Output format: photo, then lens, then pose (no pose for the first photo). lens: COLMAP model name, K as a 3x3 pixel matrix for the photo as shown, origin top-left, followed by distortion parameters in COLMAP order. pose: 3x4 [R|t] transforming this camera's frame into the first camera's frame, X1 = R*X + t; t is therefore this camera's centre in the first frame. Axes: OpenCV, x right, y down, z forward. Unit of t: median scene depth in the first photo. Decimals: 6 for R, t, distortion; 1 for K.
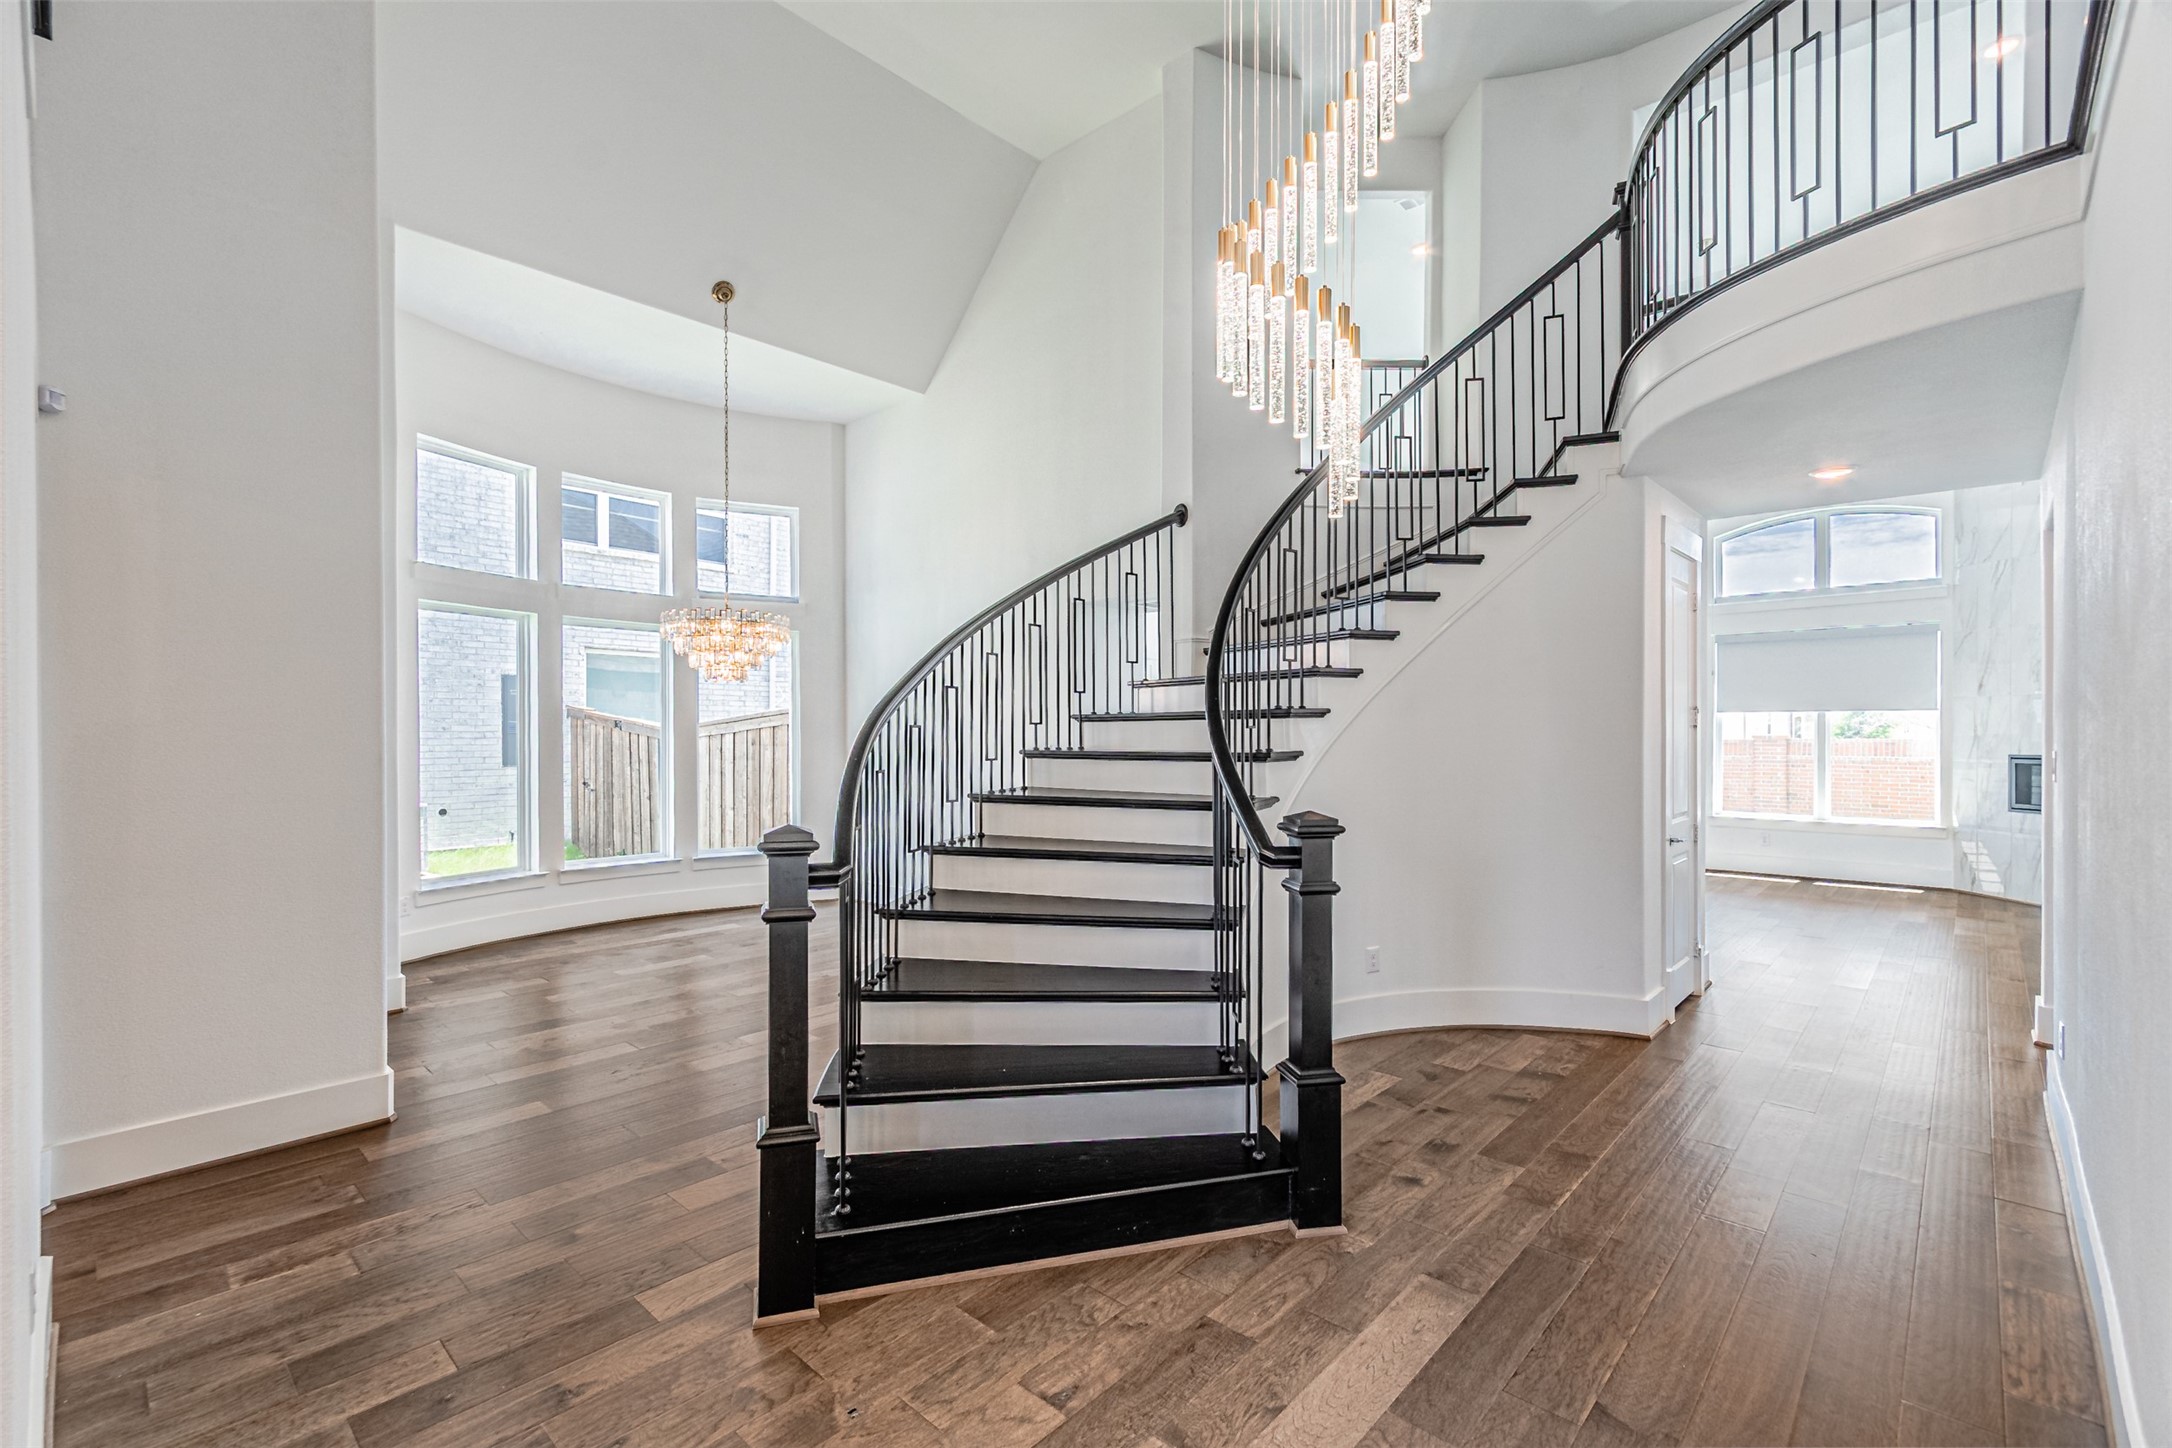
lens RADIAL K [[948.6, 0, 1083.8], [0, 948.6, 727.8], [0, 0, 1]] dist [0.008495, -0.002586]
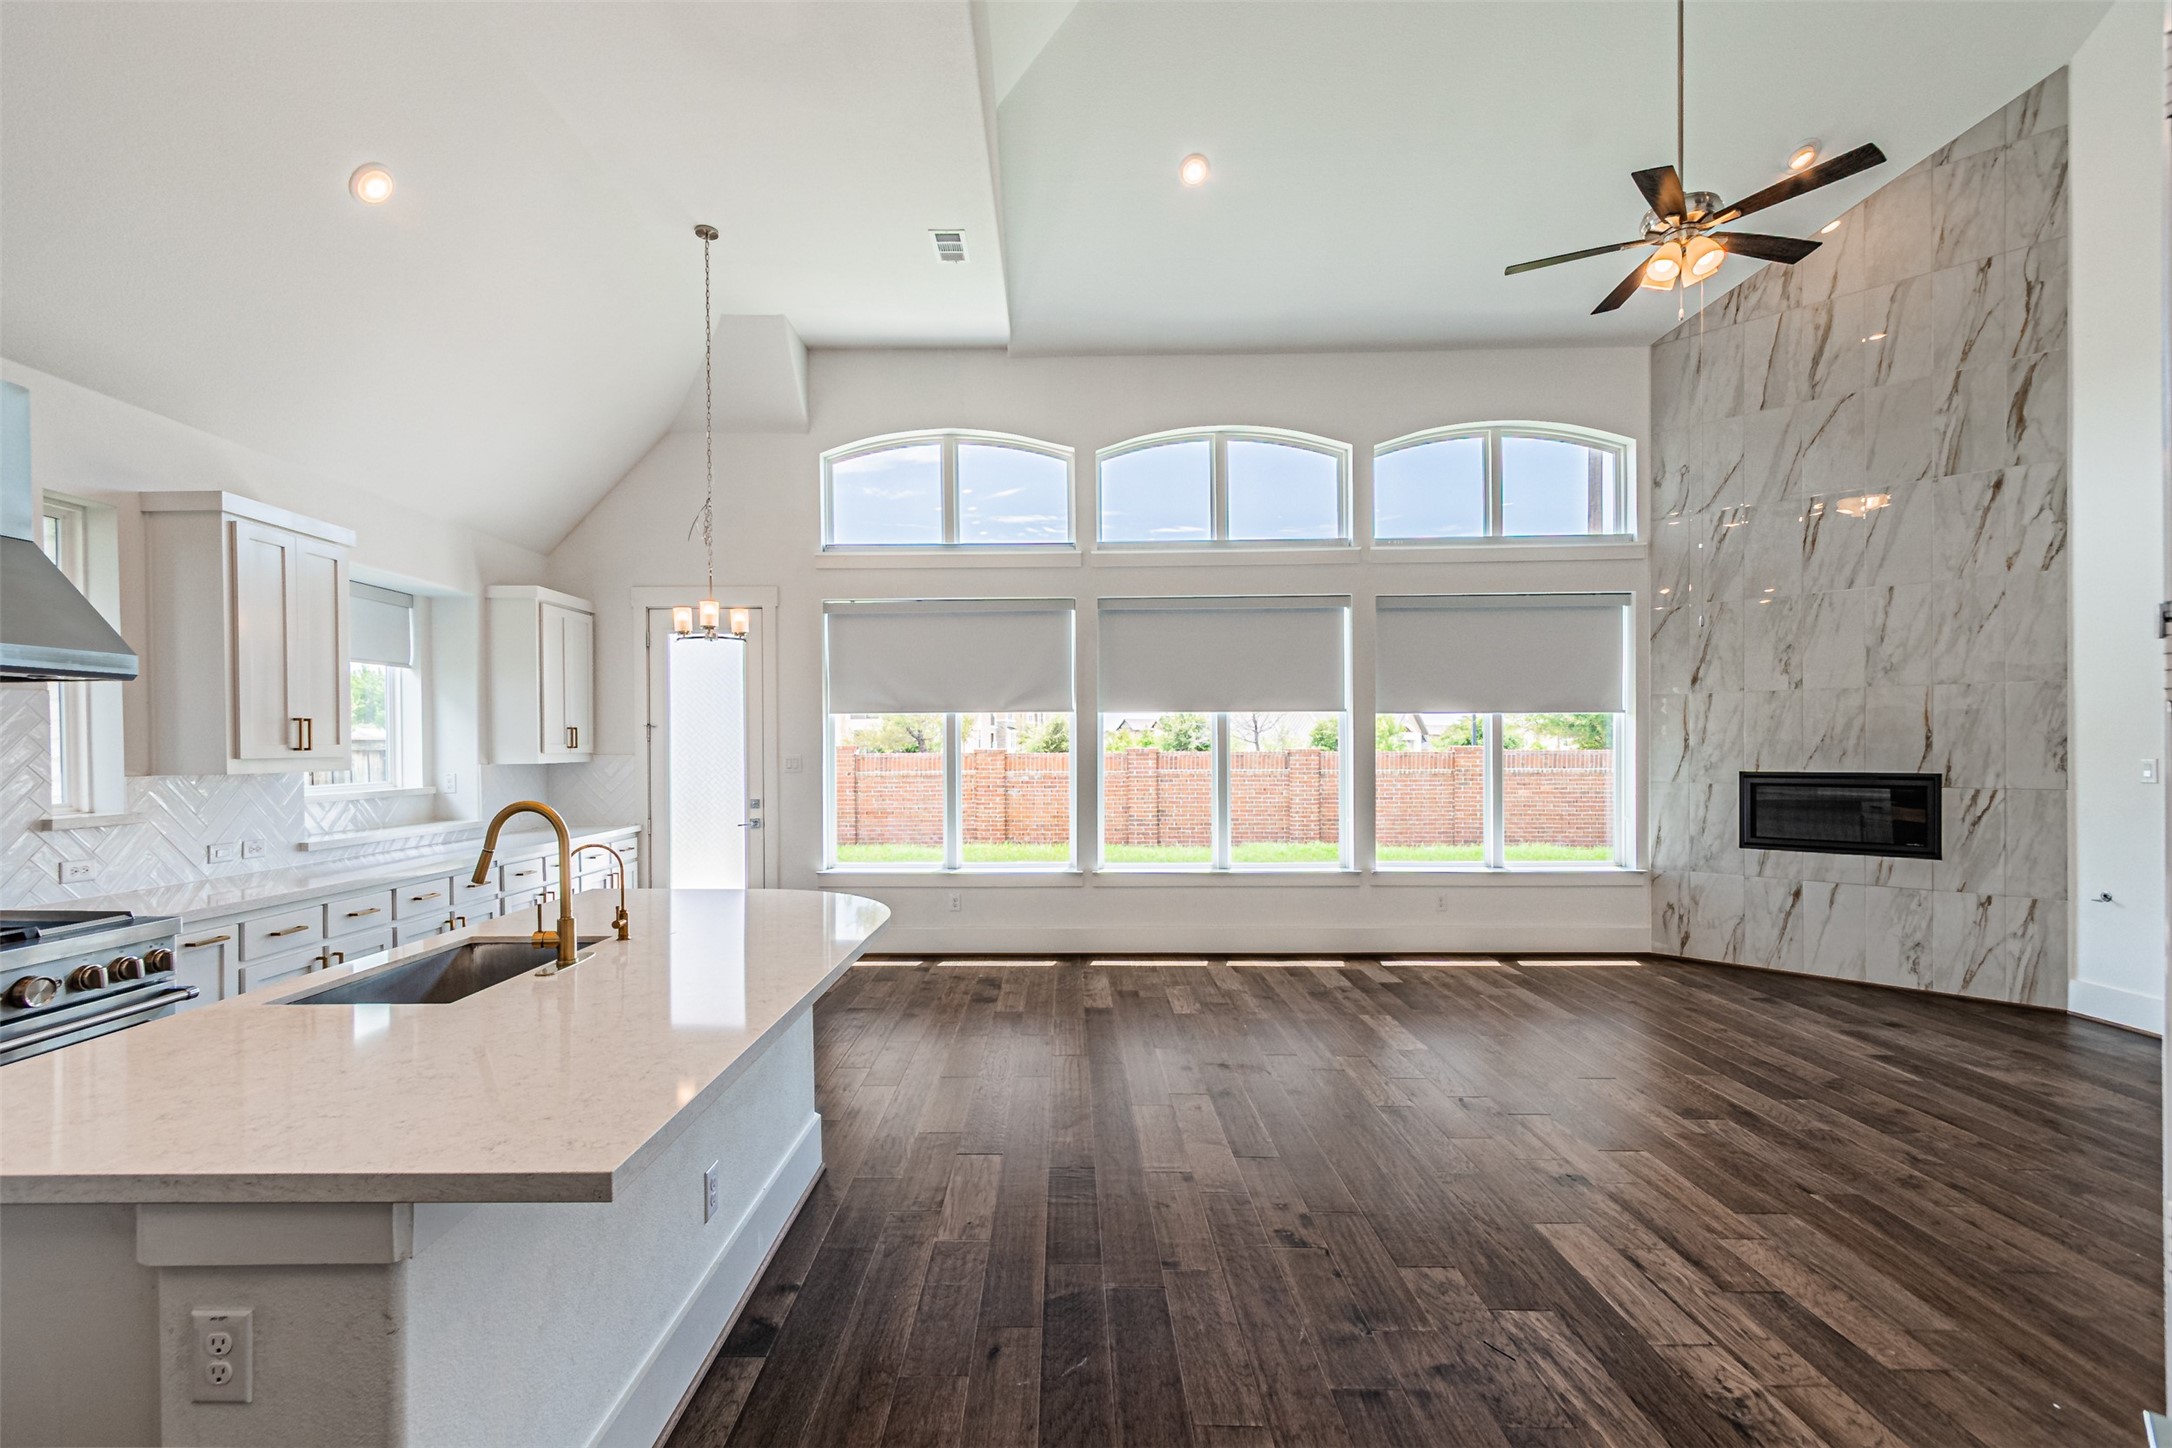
lens RADIAL K [[948.6, 0, 1051.9], [0, 948.6, 752.7], [0, 0, 1]] dist [0.008495, -0.002586]
pose [[0.742110, -0.009049, 0.670217, 0.073137], [0.002888, 0.999943, 0.010302, 0.004421], [-0.670272, -0.005710, 0.742094, 0.757181]]
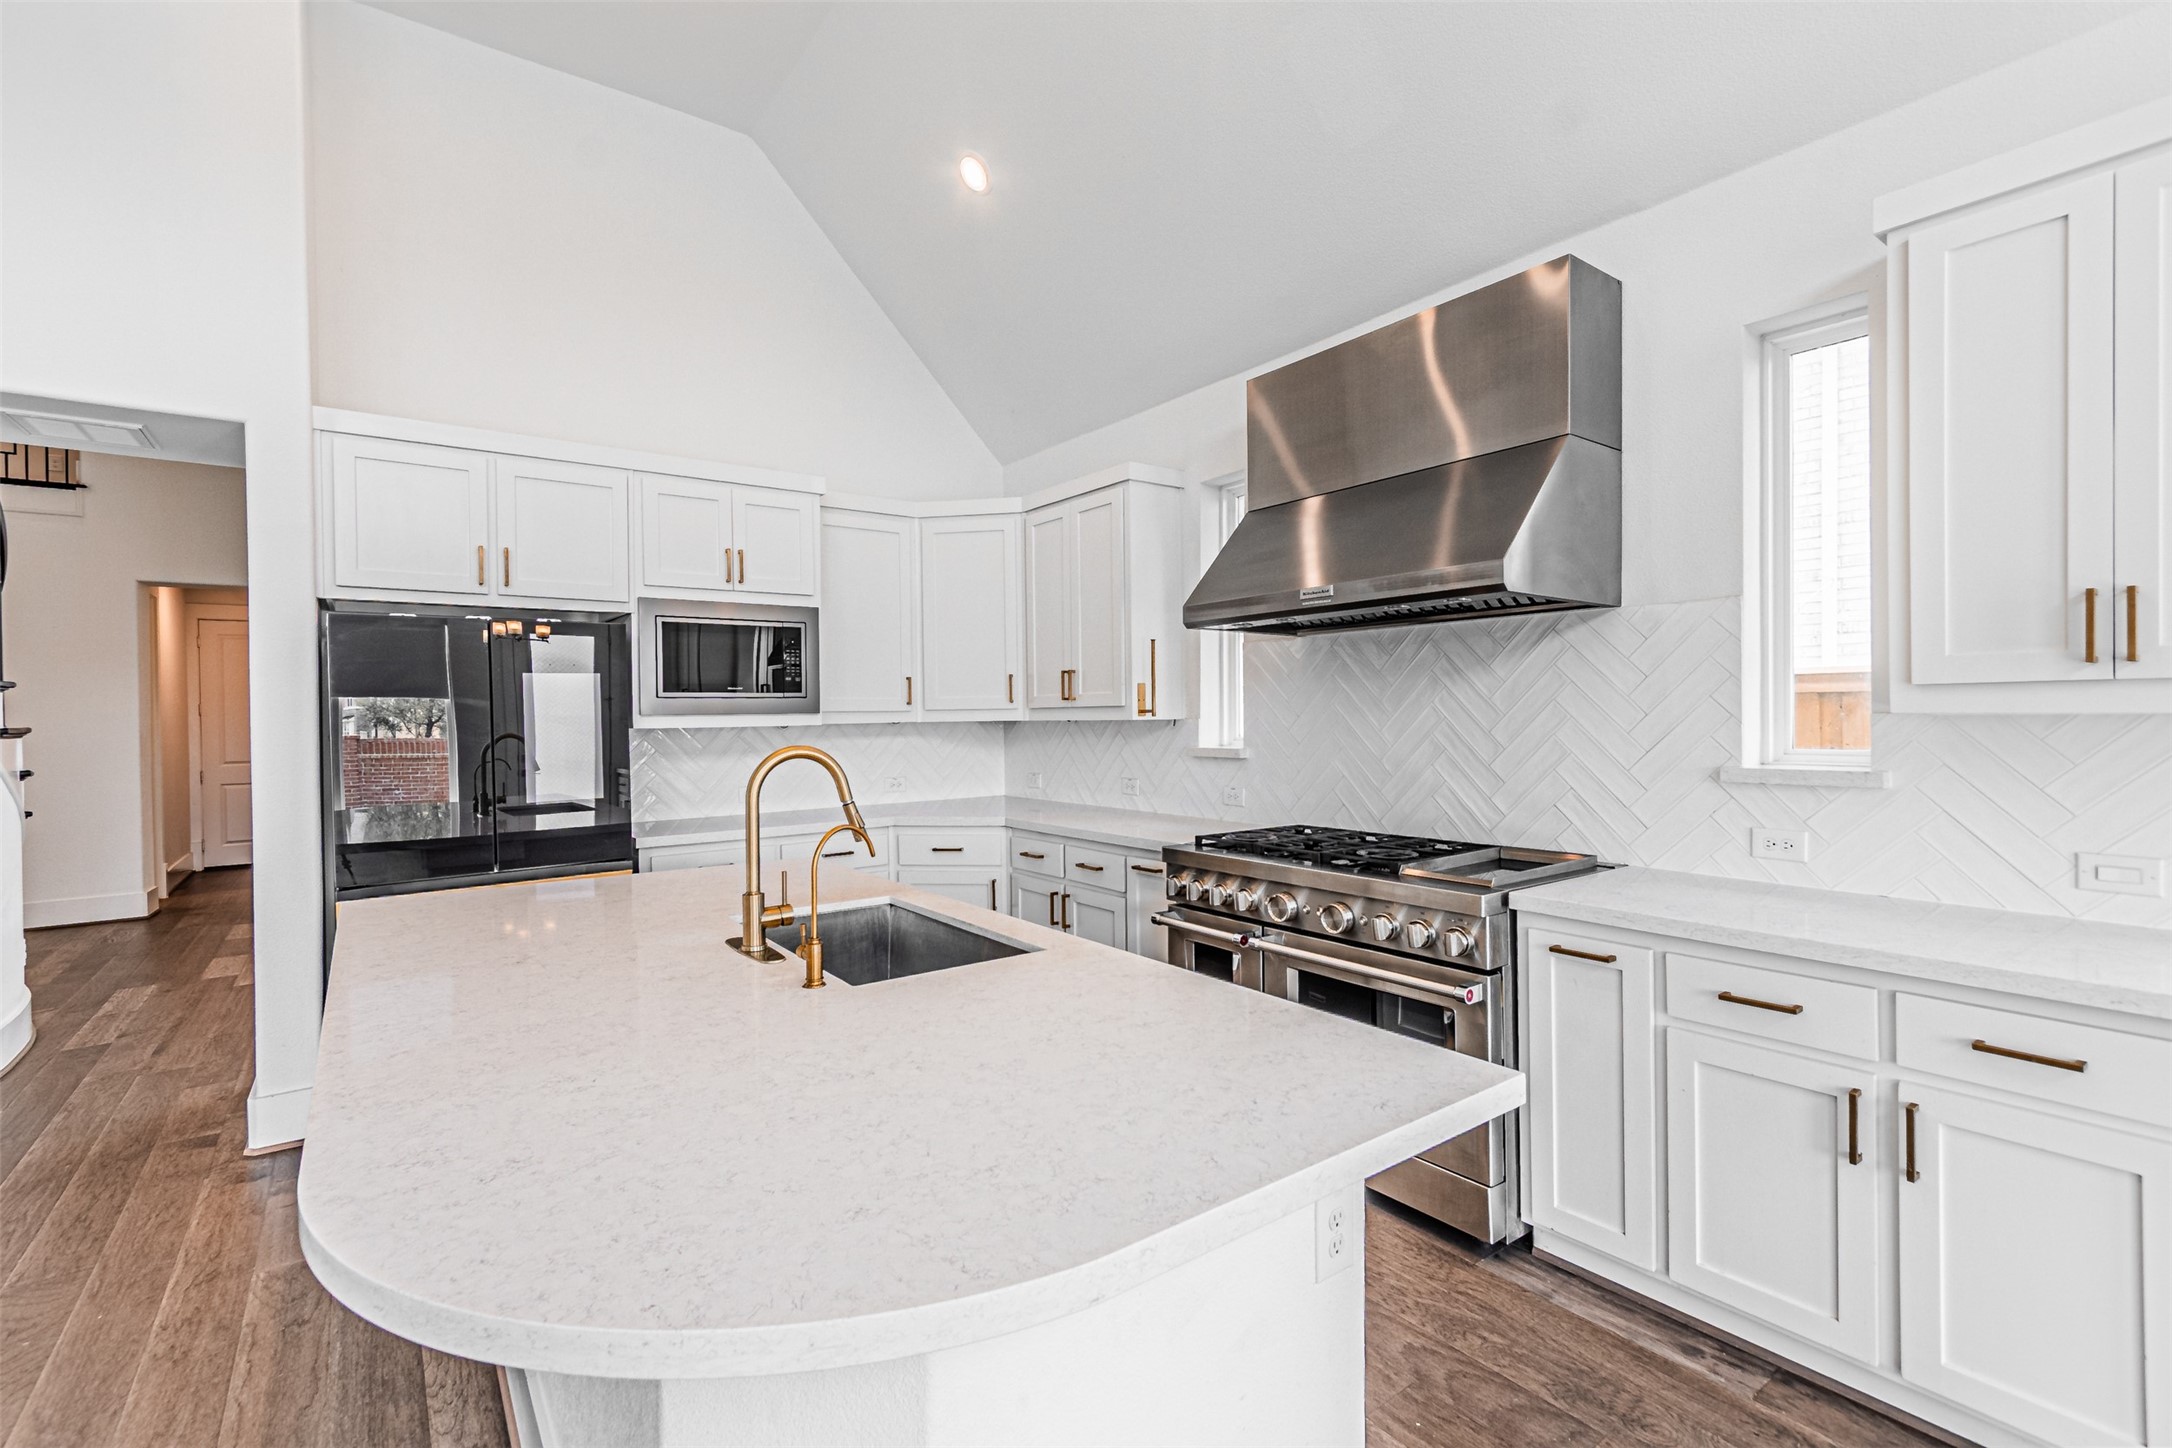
lens RADIAL K [[948.6, 0, 1076.1], [0, 948.6, 729.0], [0, 0, 1]] dist [0.008495, -0.002586]
pose [[-0.186320, 0.018712, -0.982311, 0.346900], [0.017656, 0.999721, 0.015695, 0.013943], [0.982330, -0.014419, -0.186599, 1.161281]]
